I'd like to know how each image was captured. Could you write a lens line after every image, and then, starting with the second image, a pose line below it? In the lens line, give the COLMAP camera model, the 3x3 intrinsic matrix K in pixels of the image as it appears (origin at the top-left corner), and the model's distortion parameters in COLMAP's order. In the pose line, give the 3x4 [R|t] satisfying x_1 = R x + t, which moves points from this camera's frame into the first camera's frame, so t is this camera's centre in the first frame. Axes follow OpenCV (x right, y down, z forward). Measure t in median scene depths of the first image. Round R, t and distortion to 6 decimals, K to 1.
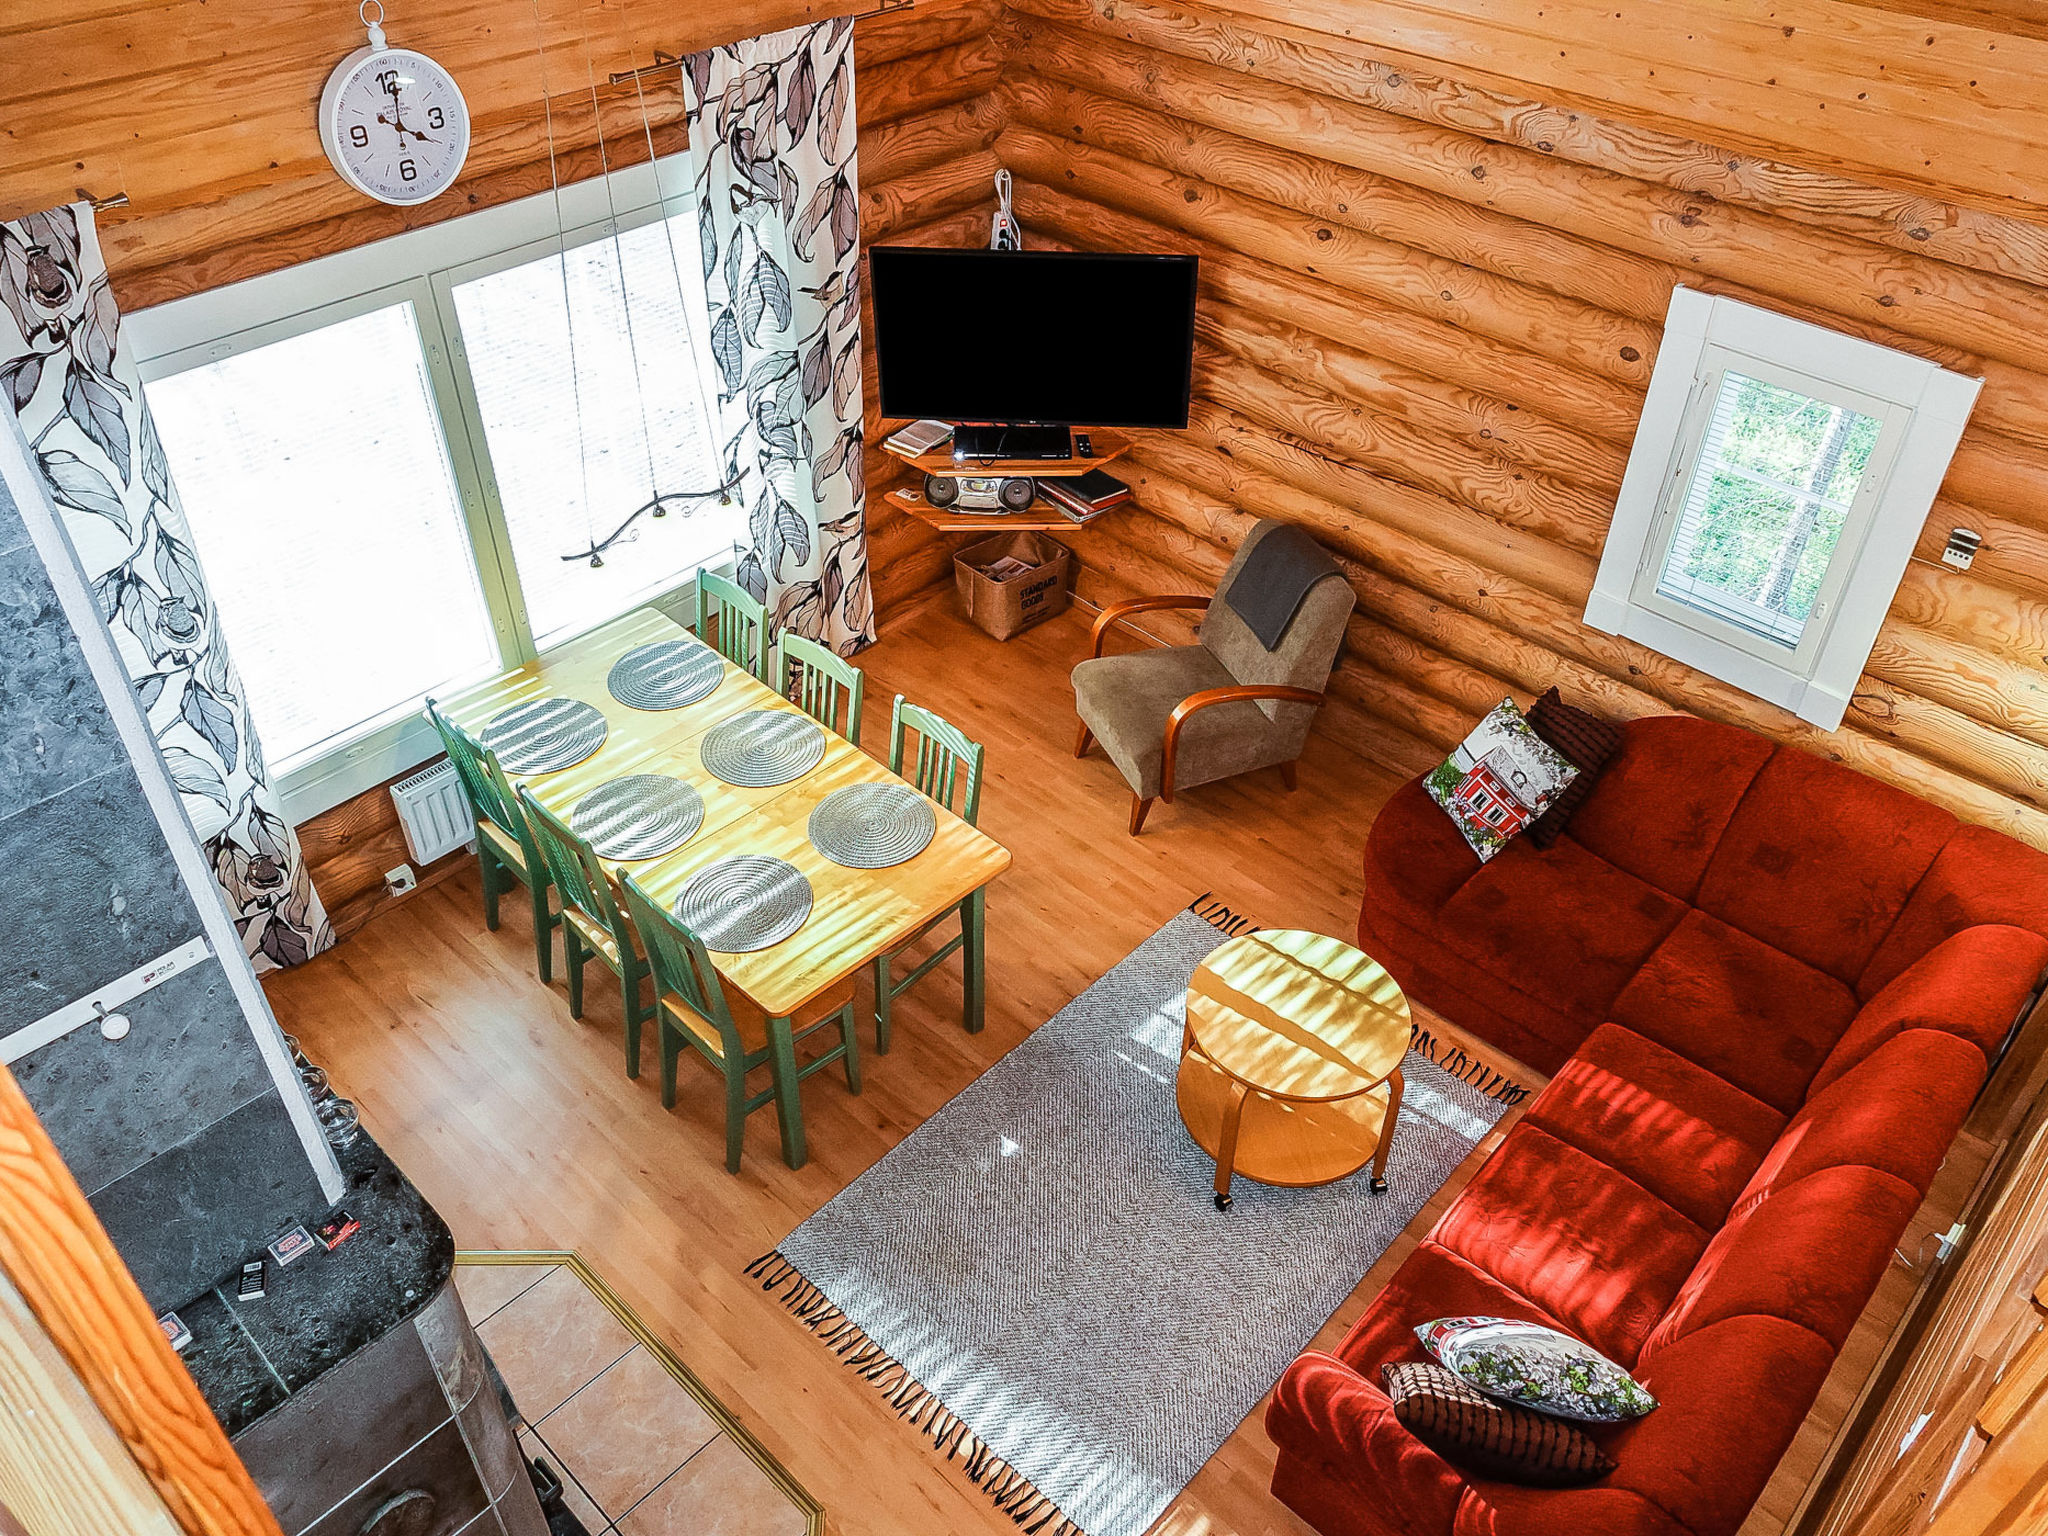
lens RADIAL K [[1573.0, 0, 1087.4], [0, 1573.0, 712.1], [0, 0, 1]] dist [-0.007914, -0.002247]
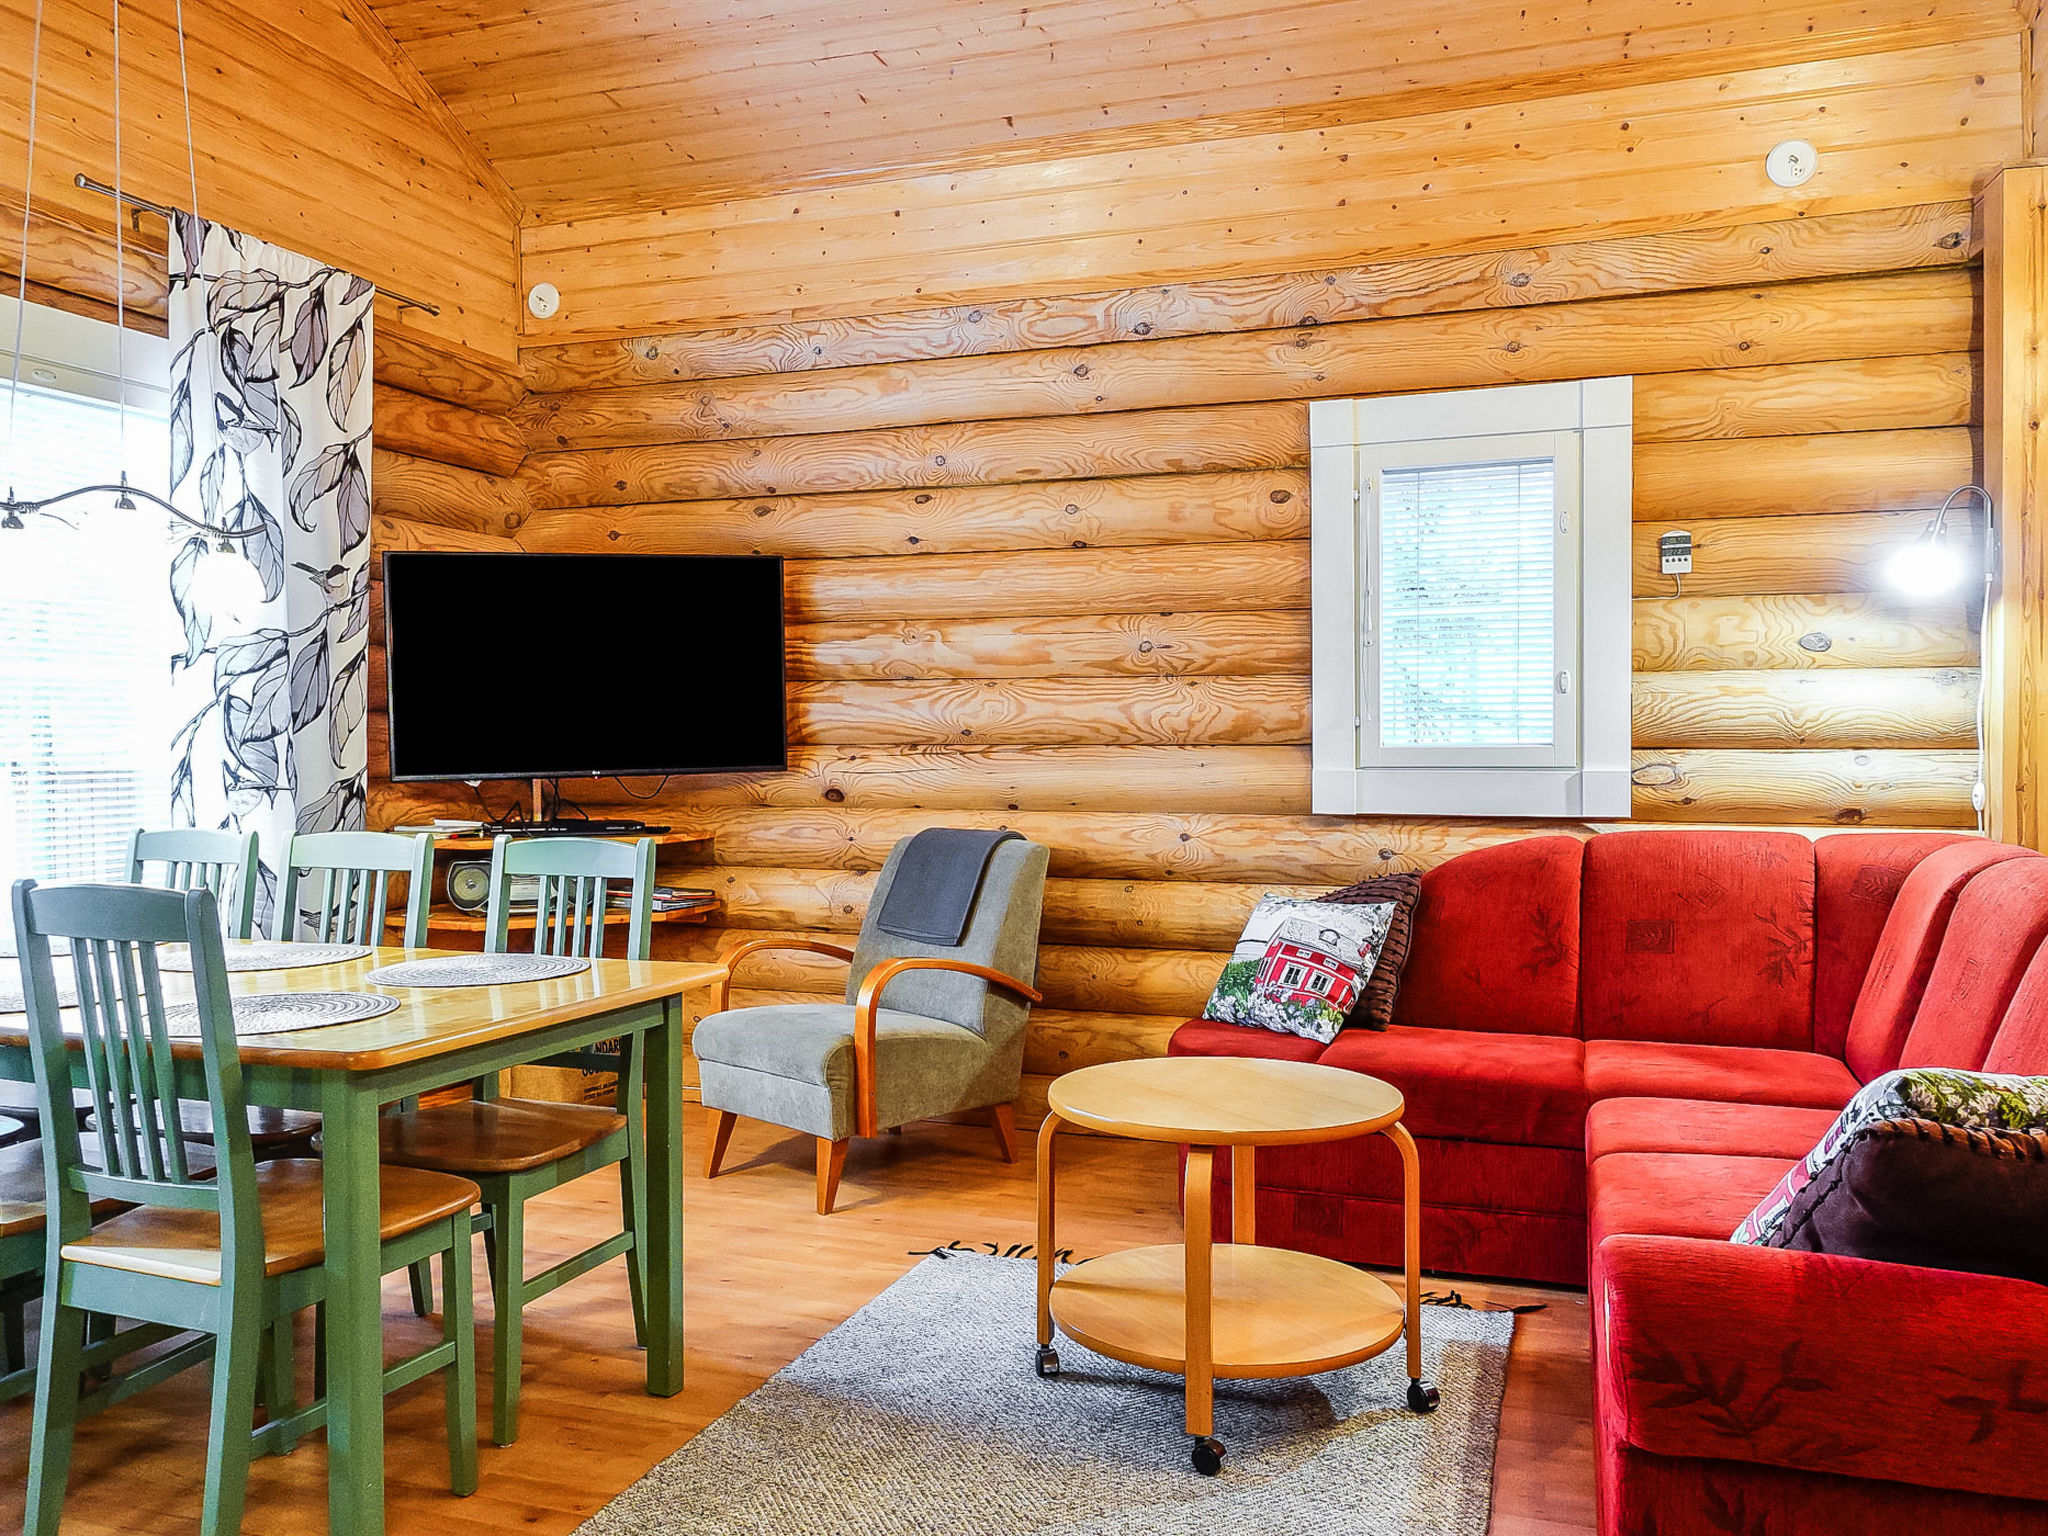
lens RADIAL K [[1537.8, 0, 1043.4], [0, 1537.8, 749.2], [0, 0, 1]] dist [-0.002904, 0.000980]
pose [[0.924528, -0.046445, 0.378274, -0.136447], [0.263955, 0.793989, -0.547639, 0.335779], [-0.274910, 0.606155, 0.746325, 0.394034]]
